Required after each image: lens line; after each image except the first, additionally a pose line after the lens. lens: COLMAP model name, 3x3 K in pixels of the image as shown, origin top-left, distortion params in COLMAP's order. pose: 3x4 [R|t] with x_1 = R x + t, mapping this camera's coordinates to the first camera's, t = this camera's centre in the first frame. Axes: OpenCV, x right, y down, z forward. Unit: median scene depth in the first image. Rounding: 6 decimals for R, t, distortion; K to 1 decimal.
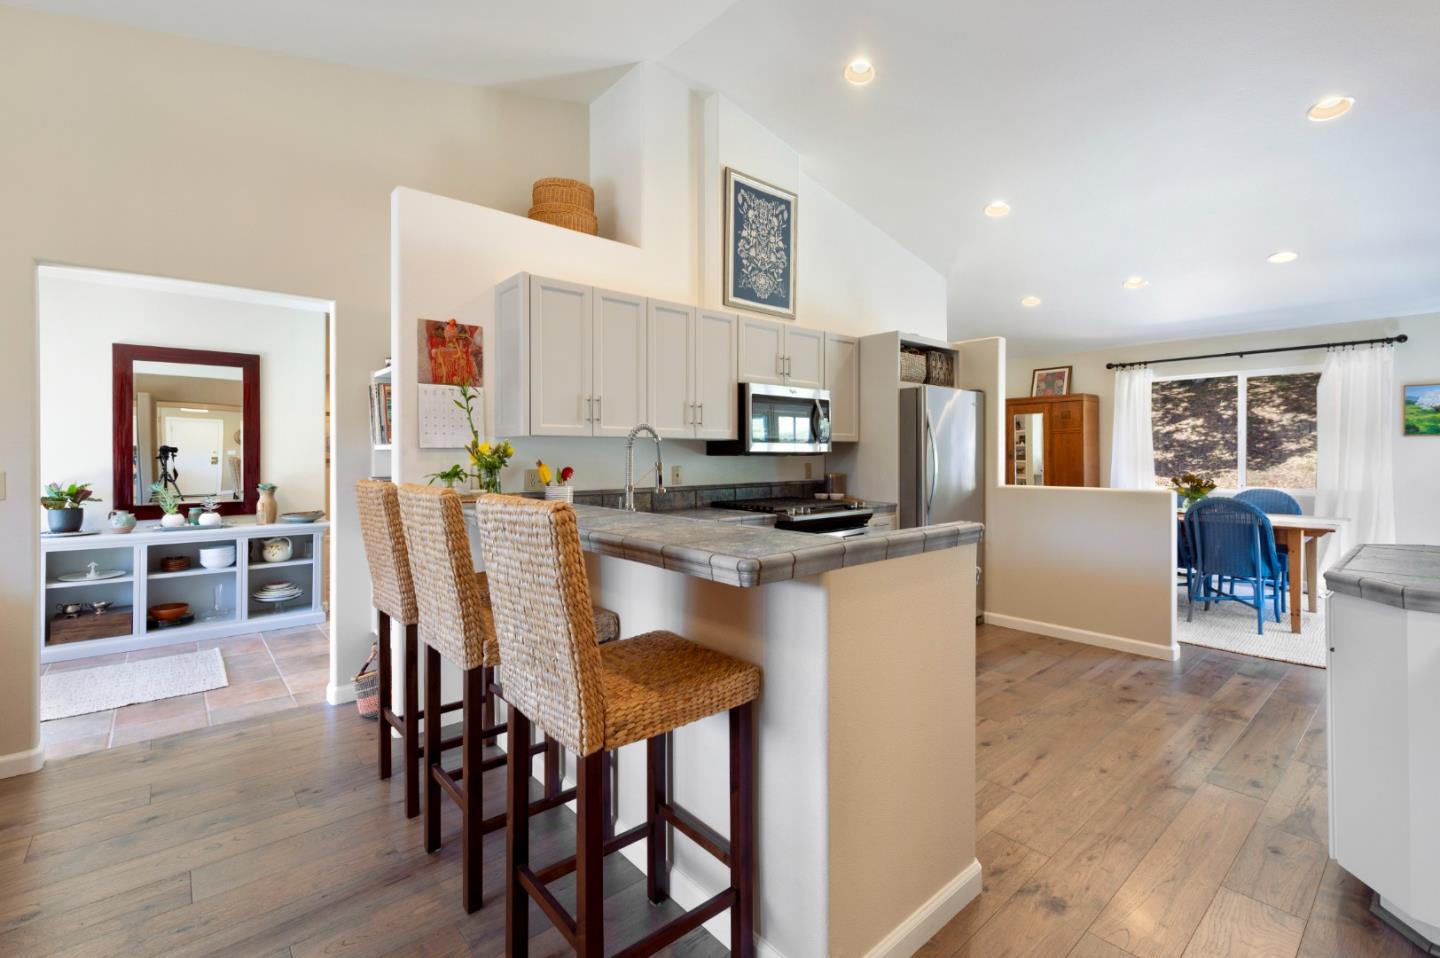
lens RADIAL K [[633.8, 0, 721.3], [0, 633.8, 454.3], [0, 0, 1]] dist [-0.000586, -0.000374]
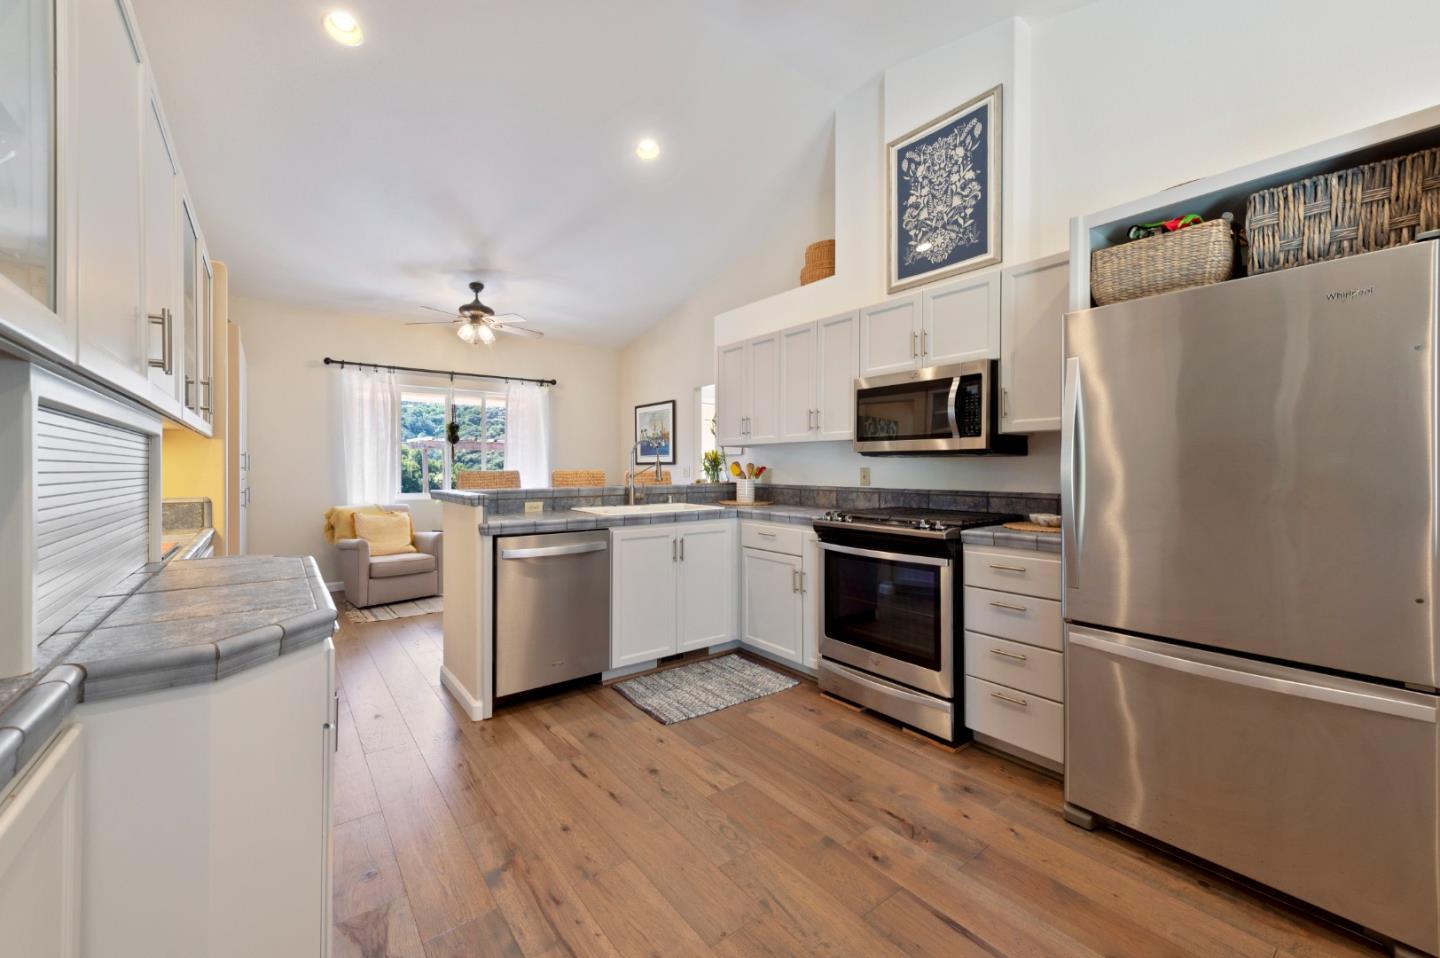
lens RADIAL K [[590.3, 0, 720.9], [0, 590.3, 469.3], [0, 0, 1]] dist [0.001365, 0.000049]
pose [[-0.066517, 0.003173, -0.997780, 0.848970], [-0.002026, 0.999992, 0.003315, 0.017213], [0.997783, 0.002242, -0.066510, 0.783635]]
